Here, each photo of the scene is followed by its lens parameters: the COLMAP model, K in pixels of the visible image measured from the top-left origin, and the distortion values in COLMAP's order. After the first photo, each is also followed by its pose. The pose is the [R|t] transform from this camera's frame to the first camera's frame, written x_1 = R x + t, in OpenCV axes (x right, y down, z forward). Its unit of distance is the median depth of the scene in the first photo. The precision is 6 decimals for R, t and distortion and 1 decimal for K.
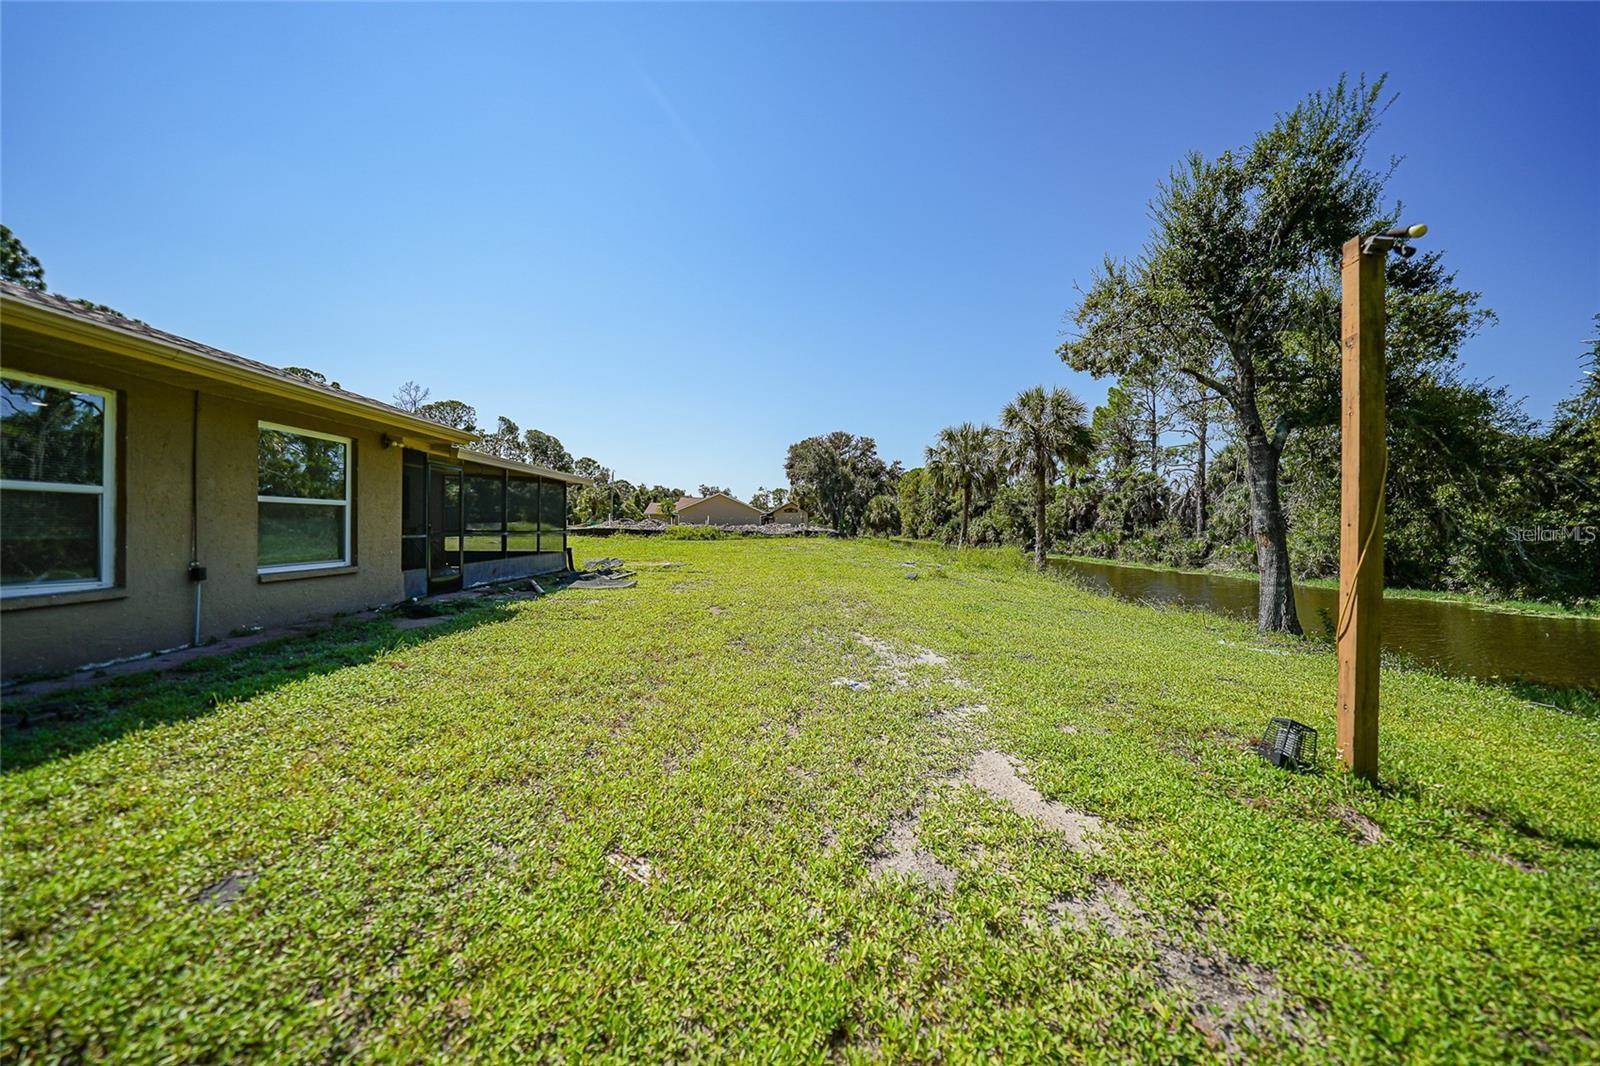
lens RADIAL K [[561.4, 0, 809.1], [0, 561.4, 527.6], [0, 0, 1]] dist [-0.005749, 0.001026]
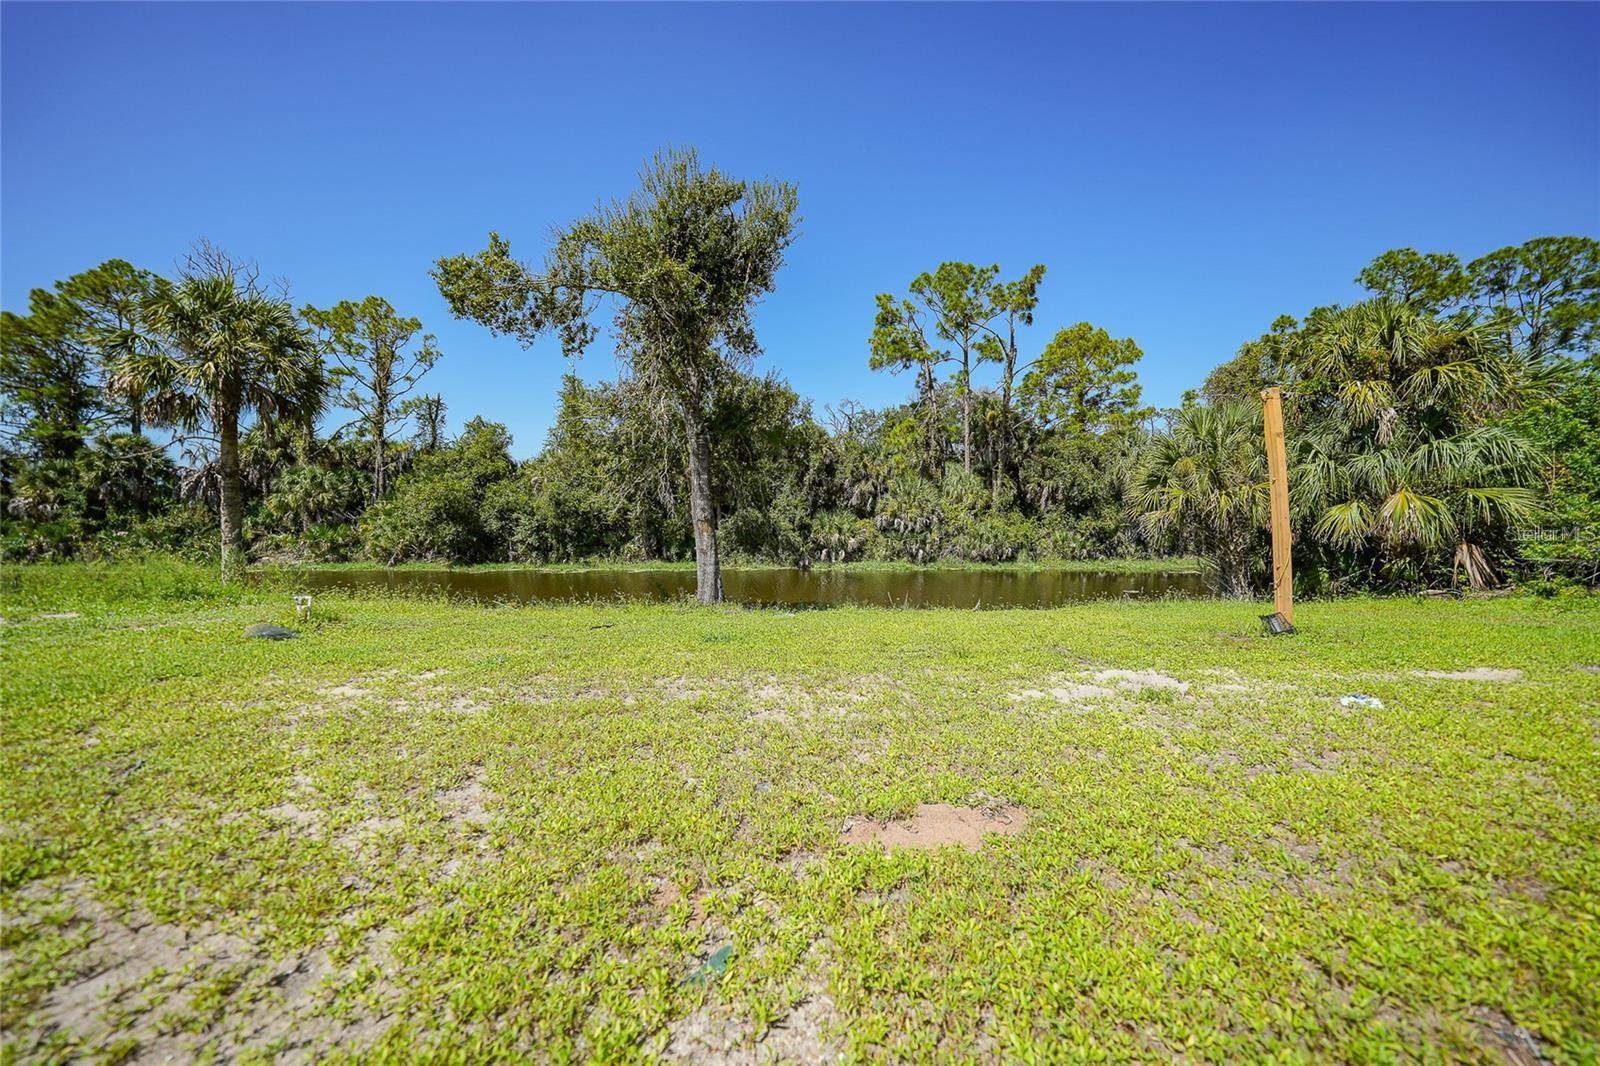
lens RADIAL K [[561.4, 0, 787.6], [0, 561.4, 524.9], [0, 0, 1]] dist [-0.005749, 0.001026]
pose [[0.024348, -0.026083, 0.999363, -0.076469], [0.003745, 0.999655, 0.026000, -0.002101], [-0.999697, 0.003109, 0.024437, 0.175622]]
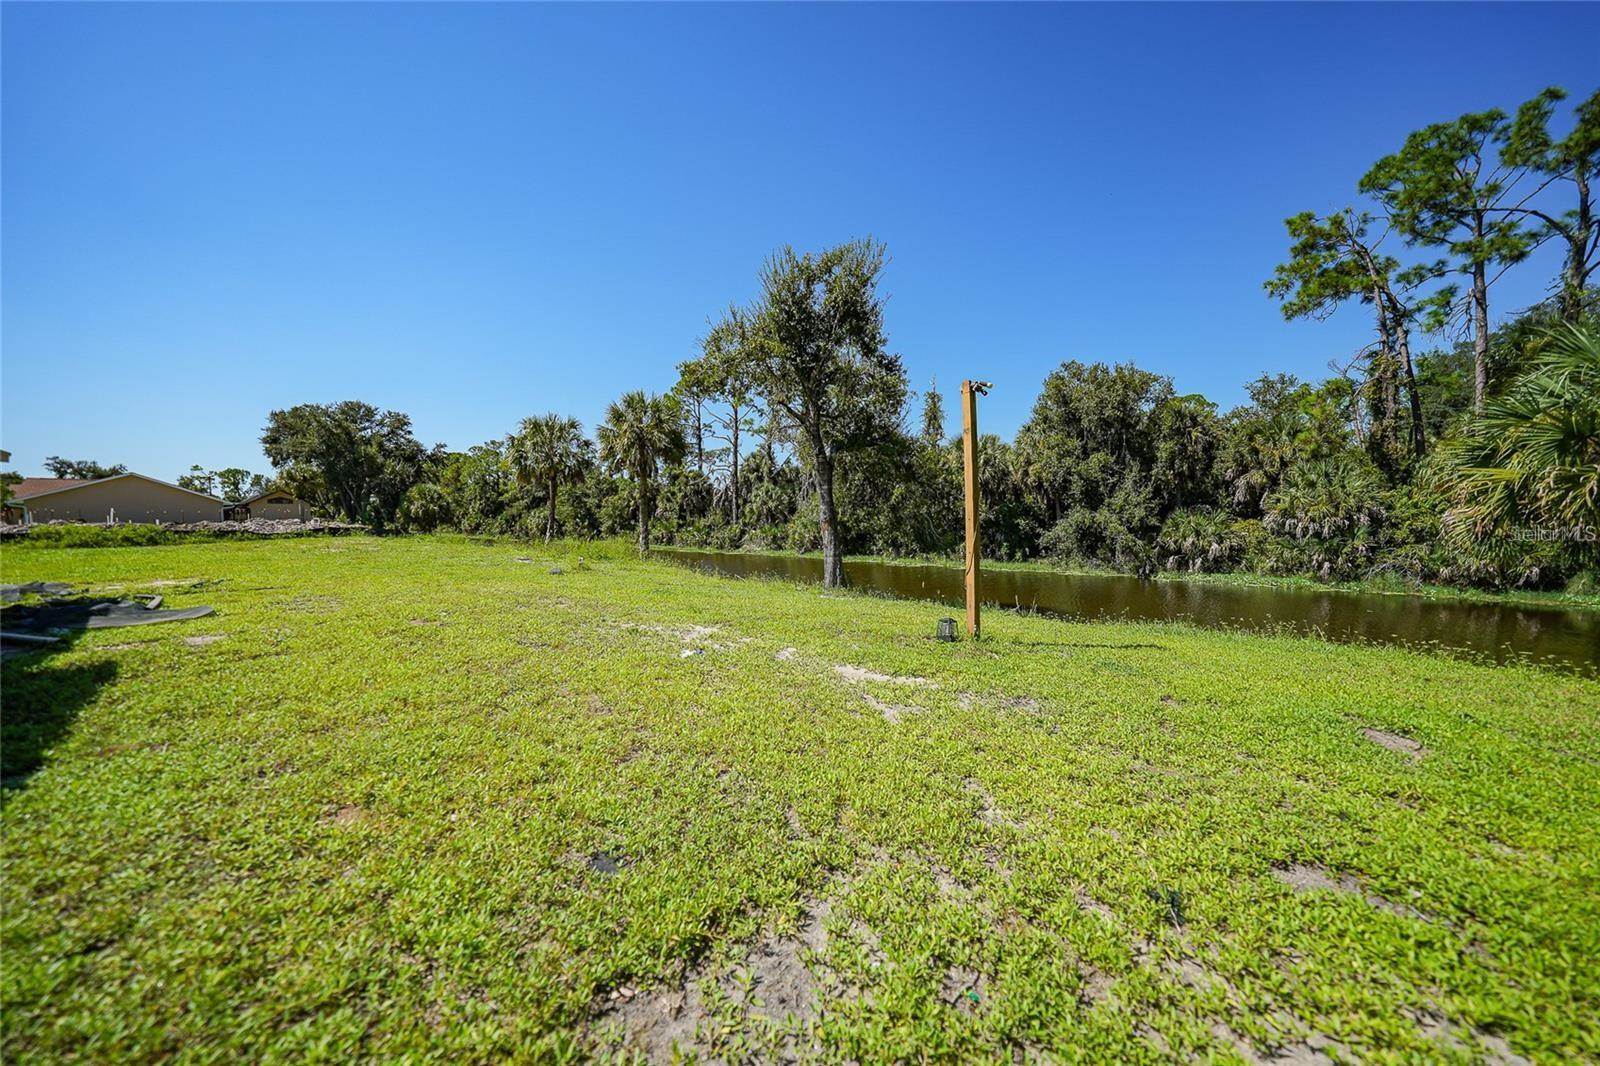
lens RADIAL K [[561.4, 0, 802.4], [0, 561.4, 530.1], [0, 0, 1]] dist [-0.005749, 0.001026]
pose [[0.721230, -0.030213, 0.692037, -0.056909], [0.015516, 0.999502, 0.027466, -0.002023], [-0.692522, -0.009072, 0.721339, -0.005501]]
